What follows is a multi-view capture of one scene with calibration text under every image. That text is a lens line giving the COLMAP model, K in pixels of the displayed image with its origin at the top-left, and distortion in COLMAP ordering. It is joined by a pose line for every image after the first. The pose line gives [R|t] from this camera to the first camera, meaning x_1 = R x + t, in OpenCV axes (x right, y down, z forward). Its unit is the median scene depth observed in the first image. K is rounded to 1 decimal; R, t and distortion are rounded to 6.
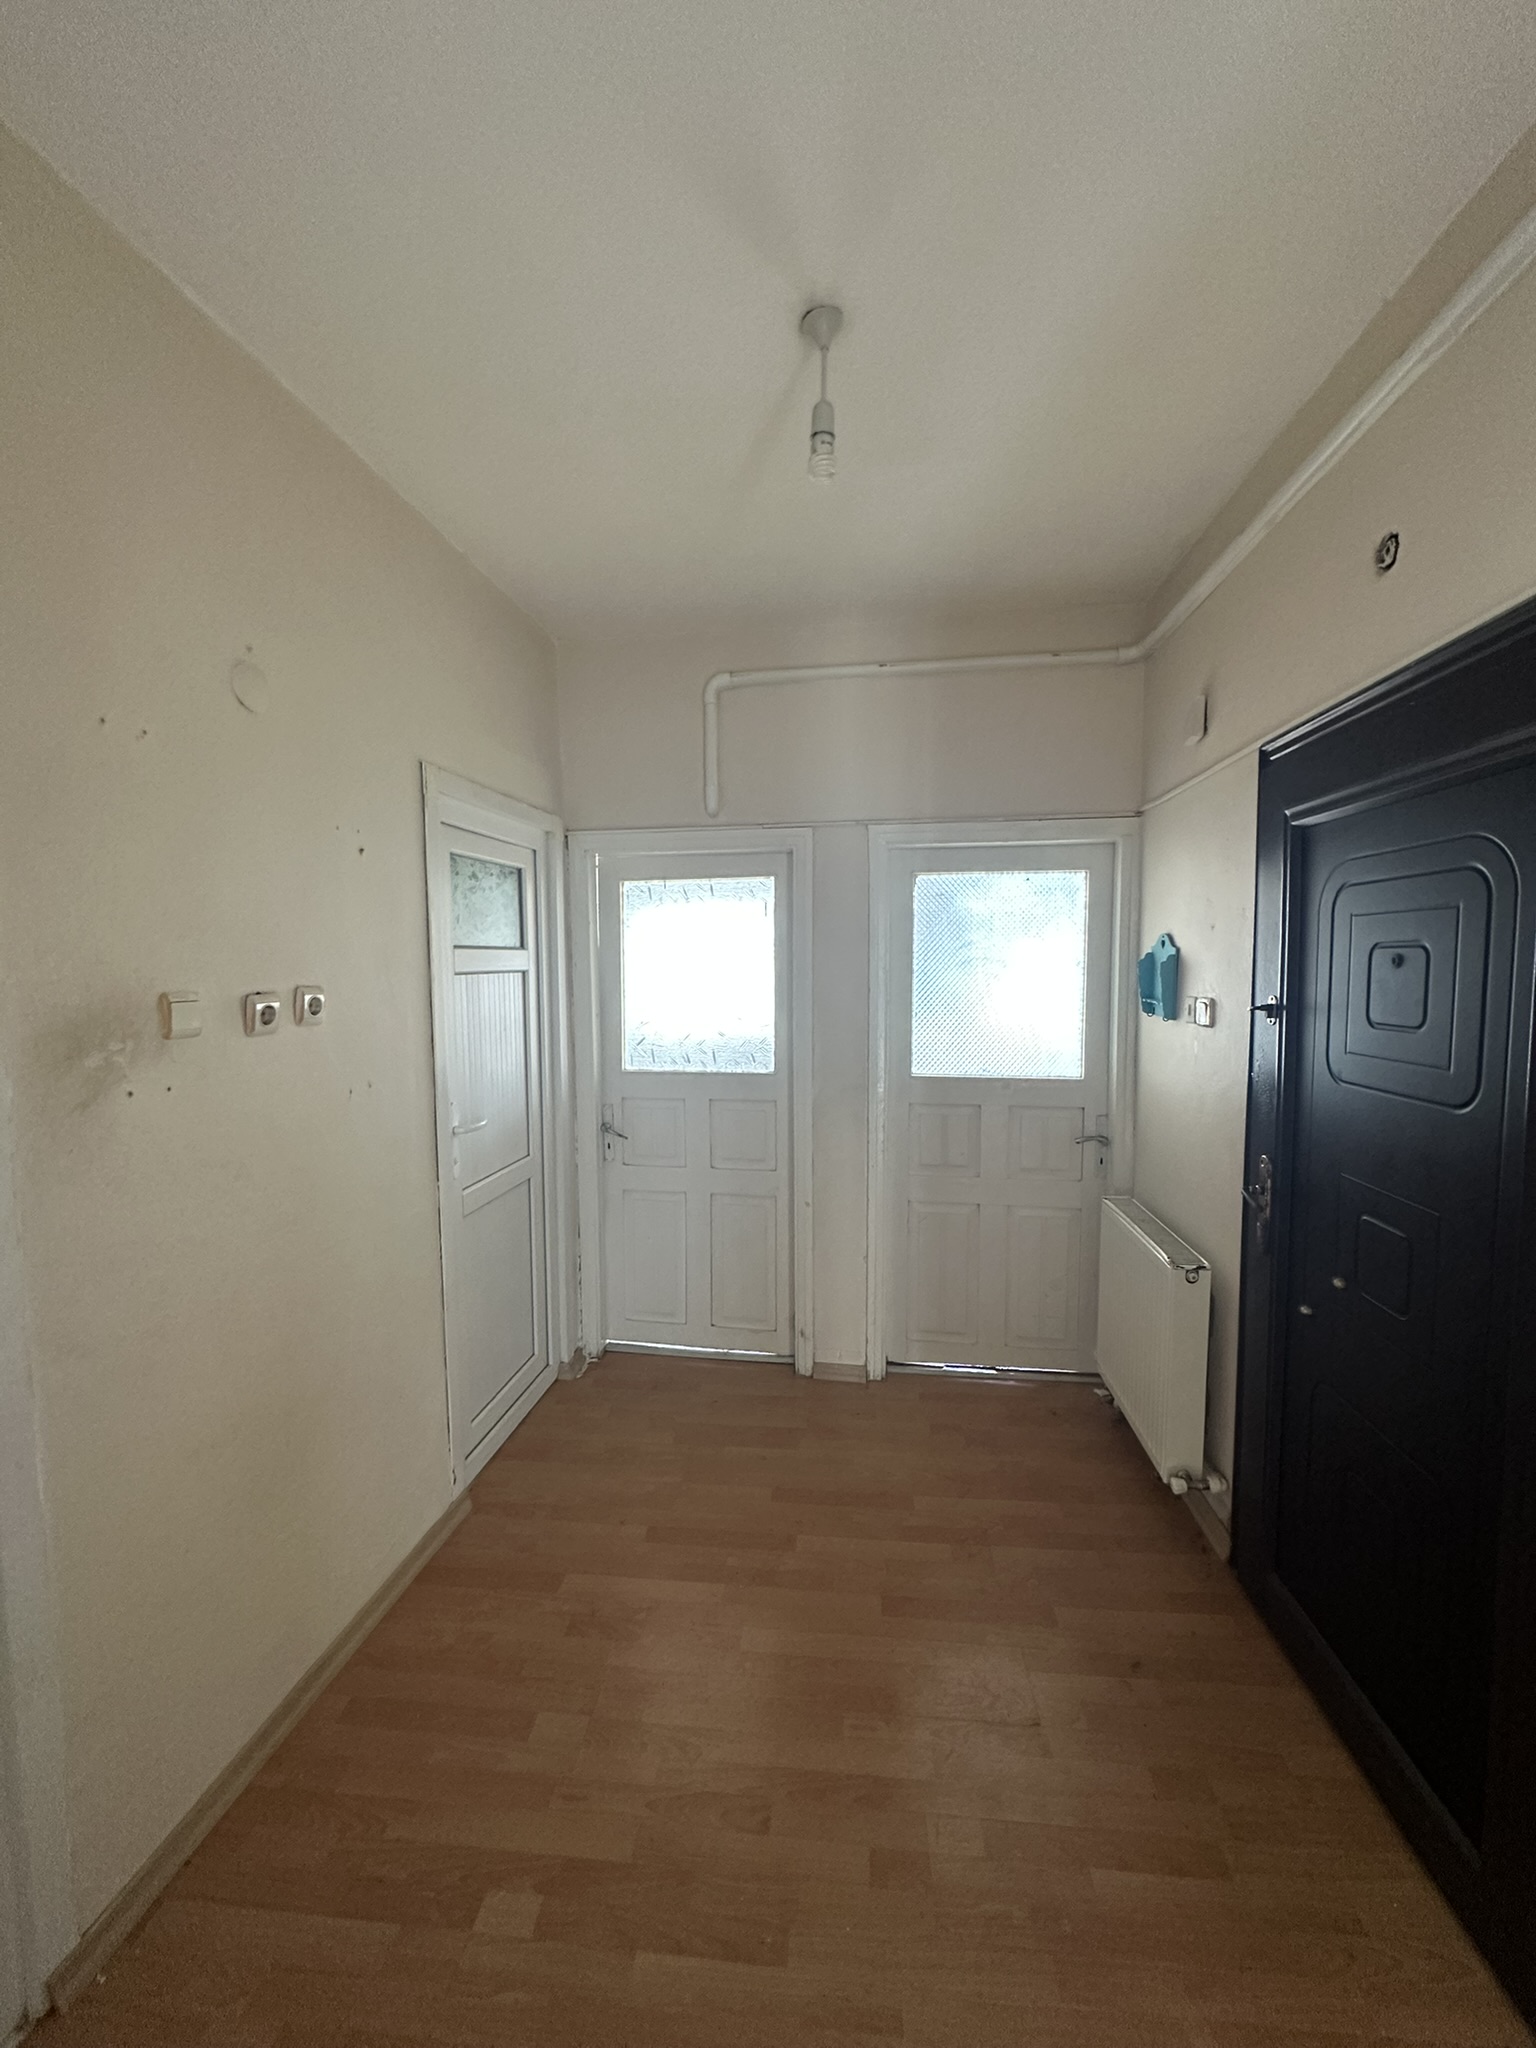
lens RADIAL K [[817.2, 0, 767.1], [0, 817.2, 1025.9], [0, 0, 1]] dist [-0.003955, 0.001307]
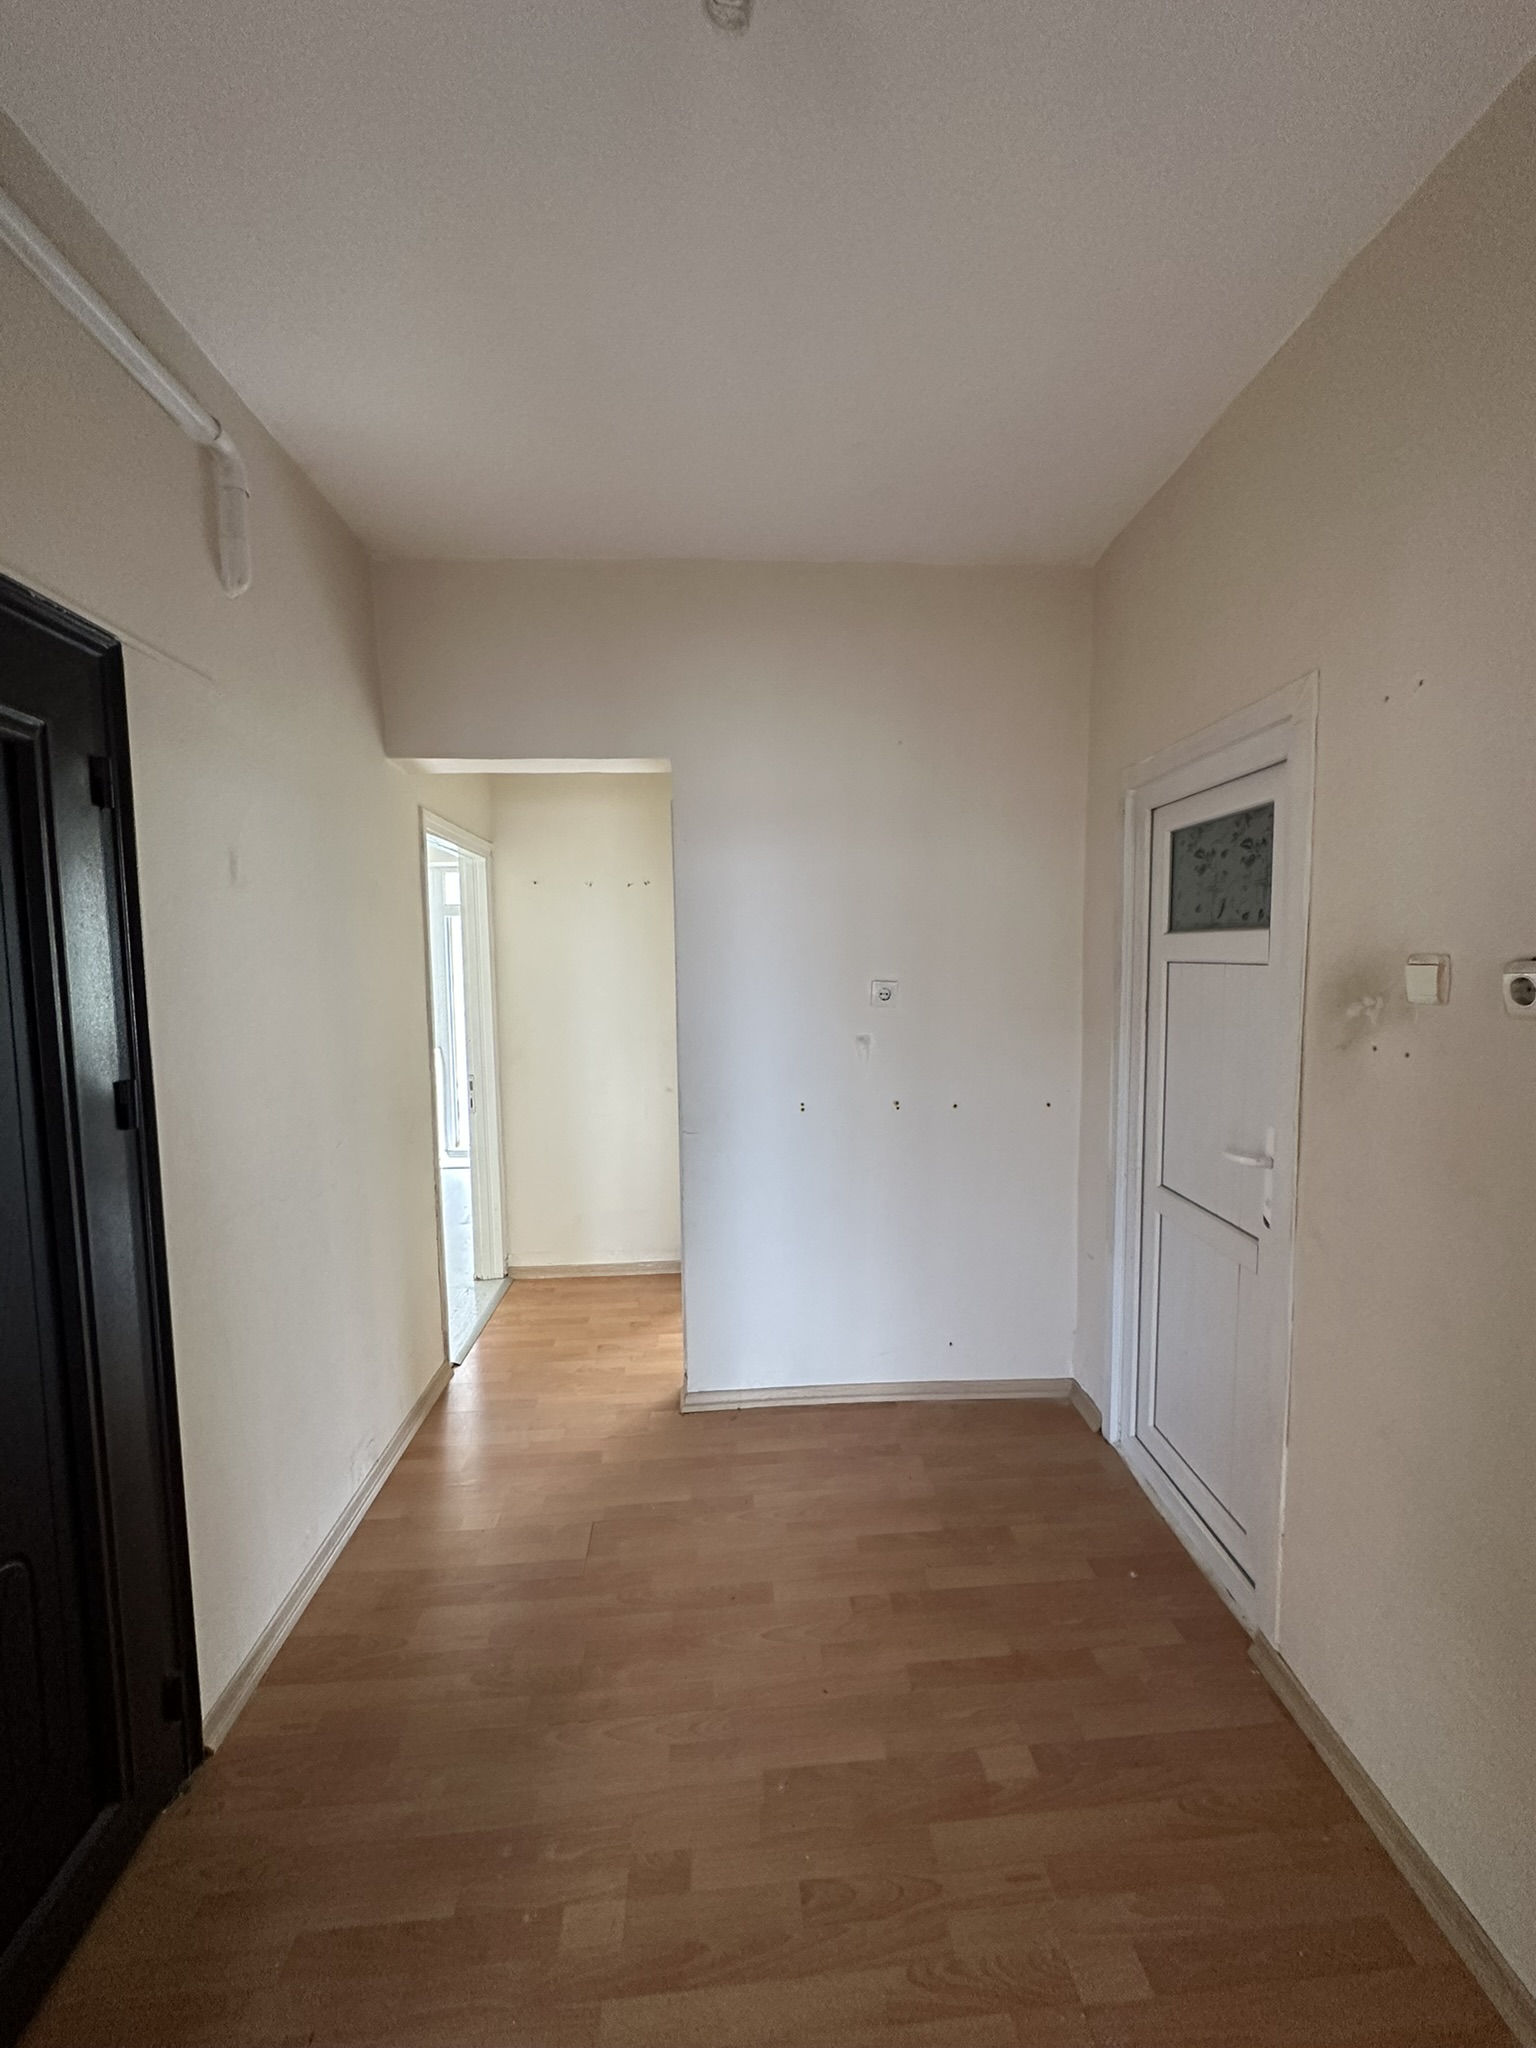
lens RADIAL K [[817.2, 0, 767.1], [0, 817.2, 1025.9], [0, 0, 1]] dist [-0.003955, 0.001307]
pose [[-0.983992, 0.033780, -0.174981, 0.182325], [0.005234, 0.986925, 0.161094, -0.121723], [0.178135, 0.157599, -0.971303, 1.899550]]
